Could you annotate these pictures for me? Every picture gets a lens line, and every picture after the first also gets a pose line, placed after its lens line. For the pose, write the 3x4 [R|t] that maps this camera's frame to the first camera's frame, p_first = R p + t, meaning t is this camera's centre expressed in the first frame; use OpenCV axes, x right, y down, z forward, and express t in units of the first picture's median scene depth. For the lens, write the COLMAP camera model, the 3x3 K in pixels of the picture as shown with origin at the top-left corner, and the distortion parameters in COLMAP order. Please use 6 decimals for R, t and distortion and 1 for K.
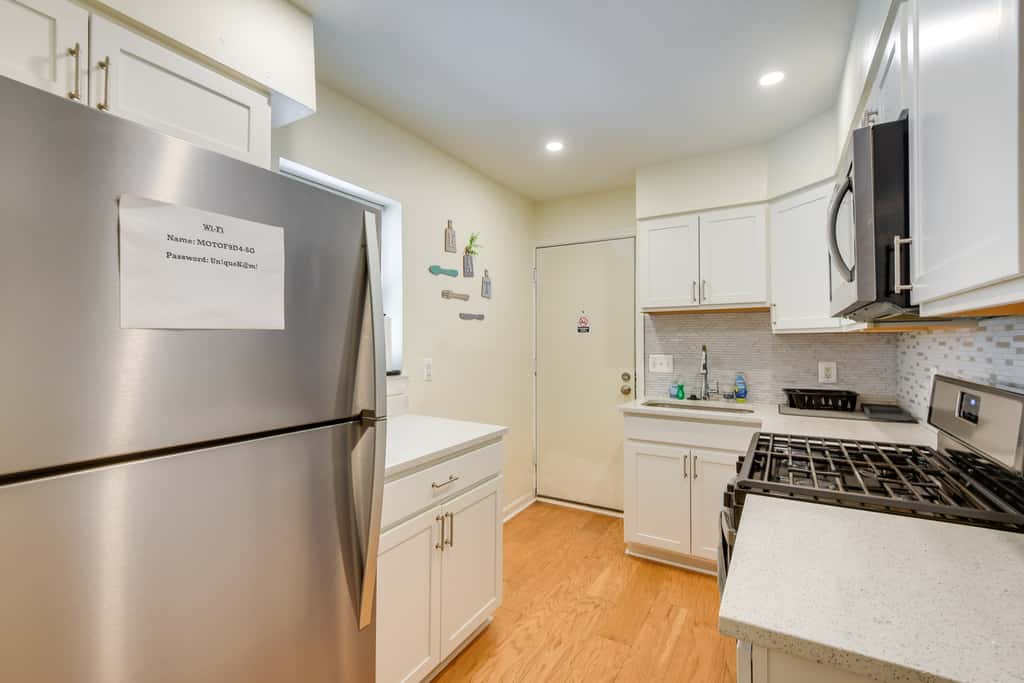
lens RADIAL K [[434.4, 0, 510.9], [0, 434.4, 339.0], [0, 0, 1]] dist [0.000498, -0.000036]
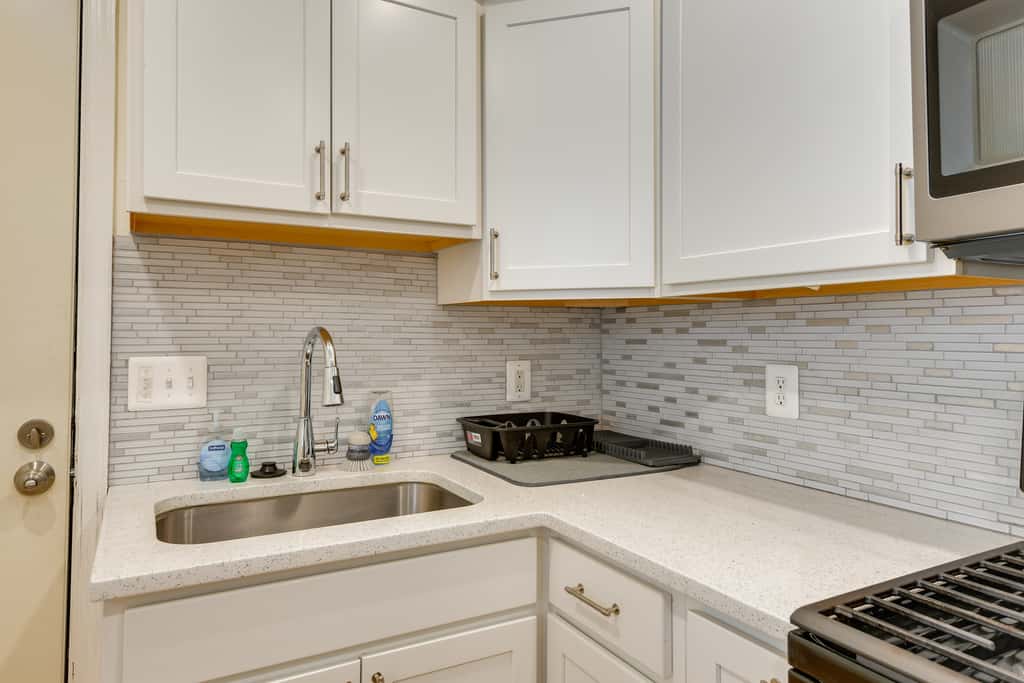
lens RADIAL K [[635.4, 0, 509.8], [0, 635.4, 321.0], [0, 0, 1]] dist [0.010184, 0.002089]
pose [[0.488566, 0.023209, 0.872218, 0.047269], [-0.009958, 0.999729, -0.021024, 0.018619], [-0.872470, 0.001586, 0.488665, 0.569362]]
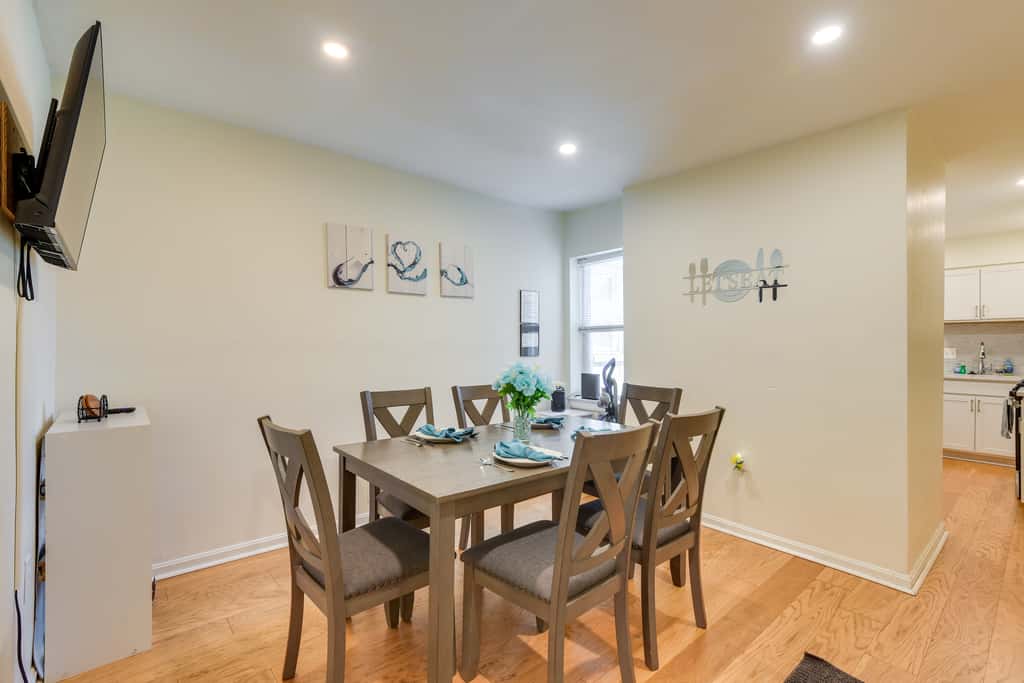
lens RADIAL K [[467.3, 0, 513.5], [0, 467.3, 342.1], [0, 0, 1]] dist [-0.000892, -0.000395]
pose [[0.951487, 0.004302, -0.307658, -0.733364], [-0.001765, 0.999962, 0.008524, 0.002130], [0.307683, -0.007568, 0.951459, -1.297671]]
